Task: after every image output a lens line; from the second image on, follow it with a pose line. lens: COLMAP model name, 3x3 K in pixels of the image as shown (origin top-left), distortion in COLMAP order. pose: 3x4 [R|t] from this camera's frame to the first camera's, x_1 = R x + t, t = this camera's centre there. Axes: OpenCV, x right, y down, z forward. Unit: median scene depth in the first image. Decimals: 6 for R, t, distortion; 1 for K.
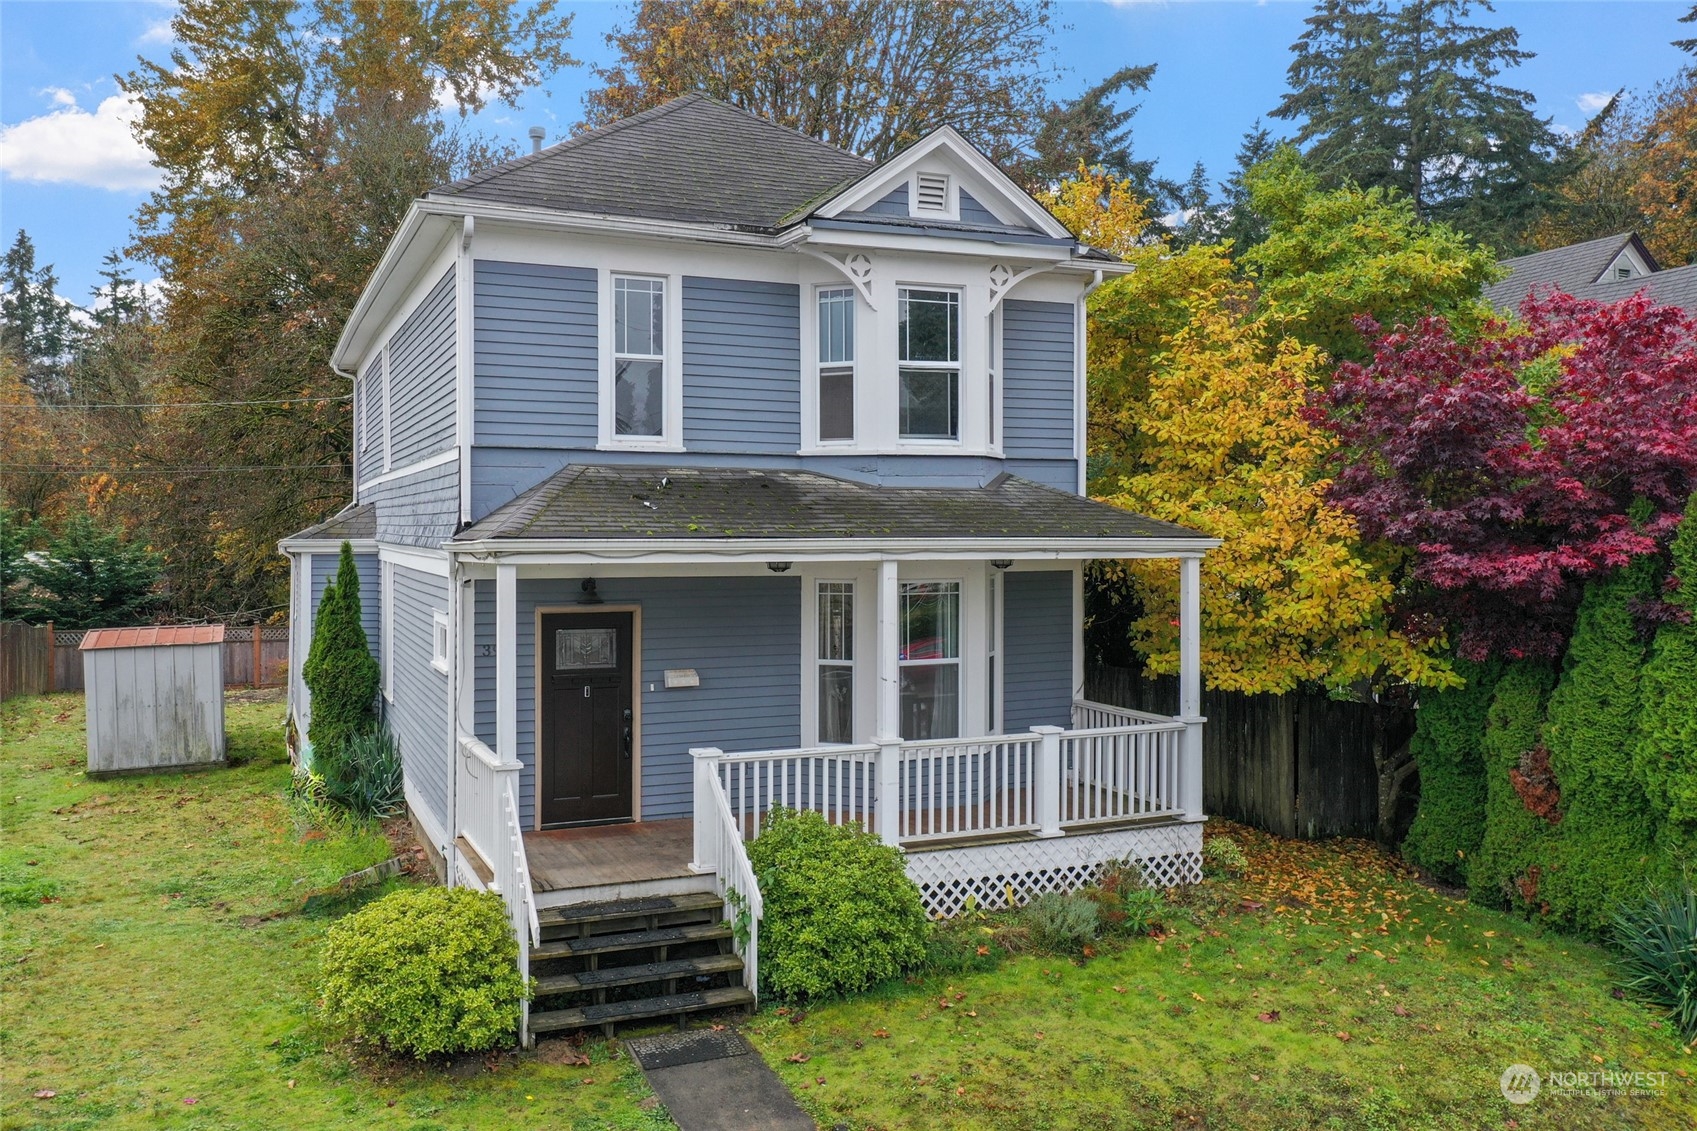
lens RADIAL K [[1345.4, 0, 843.8], [0, 1345.4, 557.6], [0, 0, 1]] dist [0.011872, -0.013505]
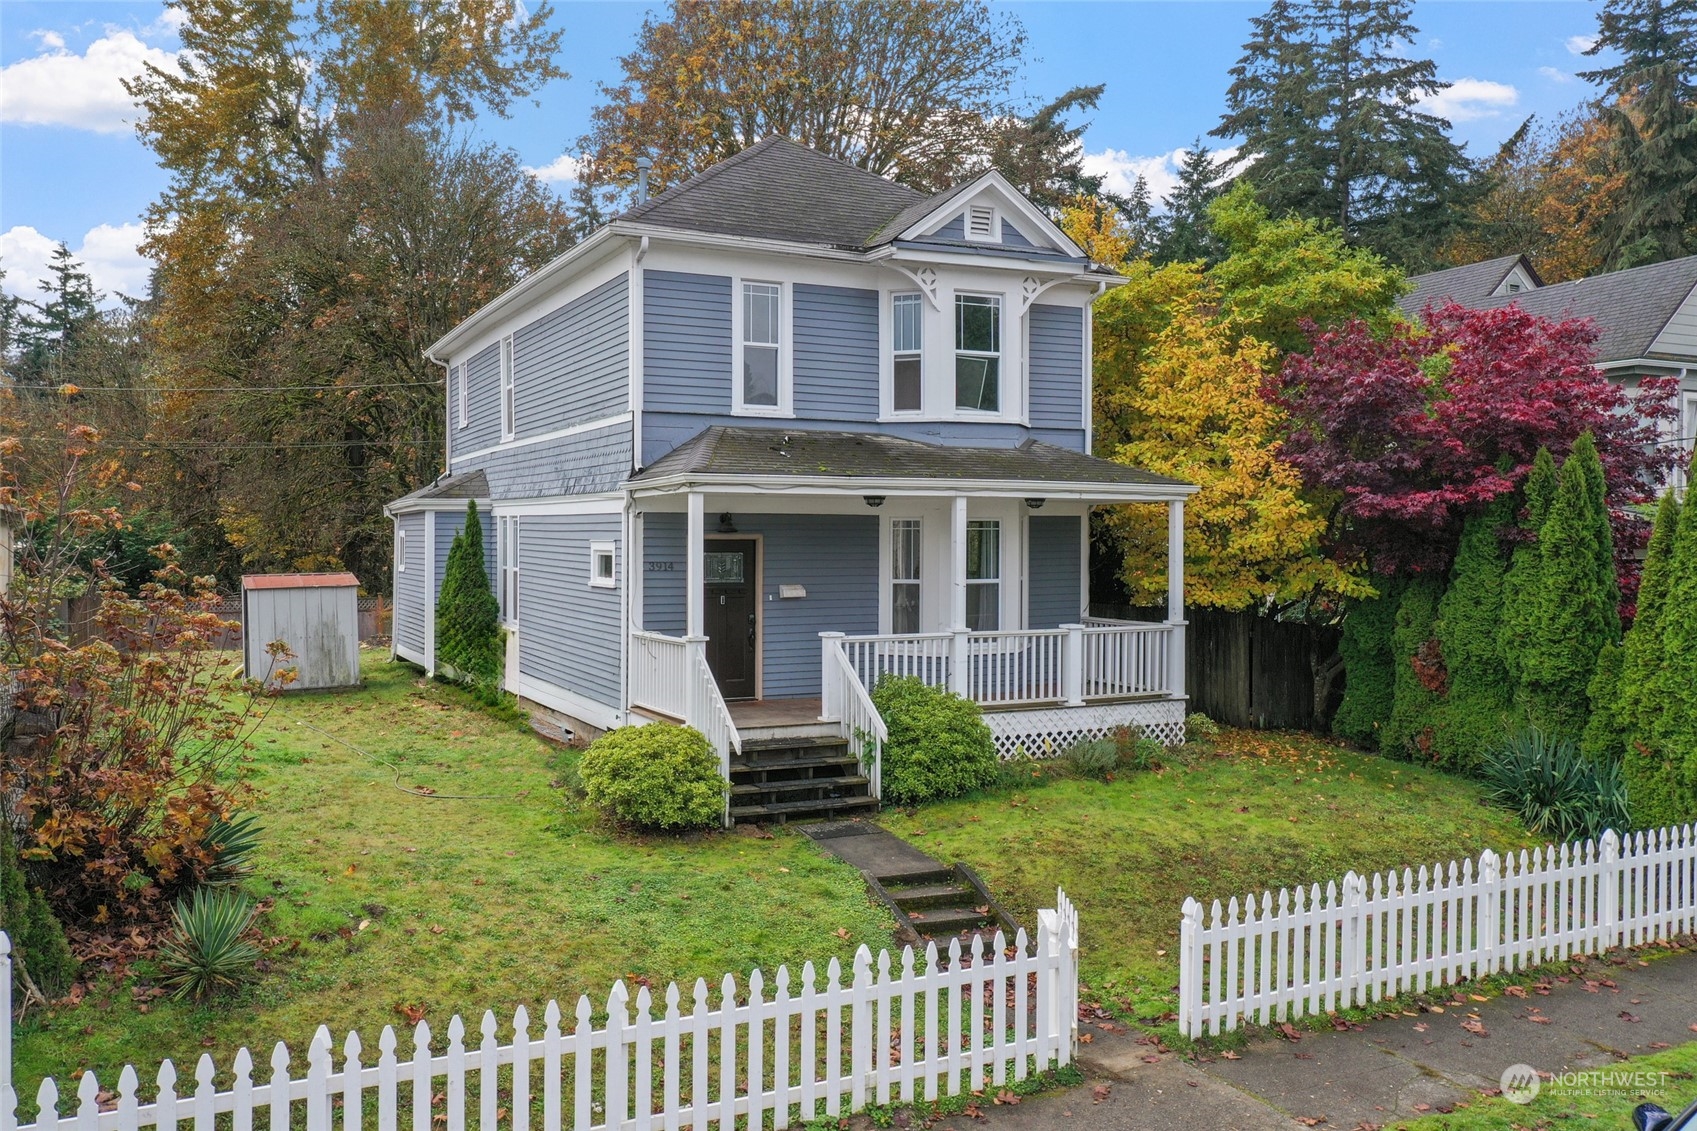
lens RADIAL K [[1345.4, 0, 848.8], [0, 1345.4, 568.7], [0, 0, 1]] dist [0.011872, -0.013505]
pose [[0.998728, 0.001262, 0.050406, -0.127397], [-0.001536, 0.999984, 0.005390, 0.058587], [-0.050398, -0.005460, 0.998714, -0.297503]]
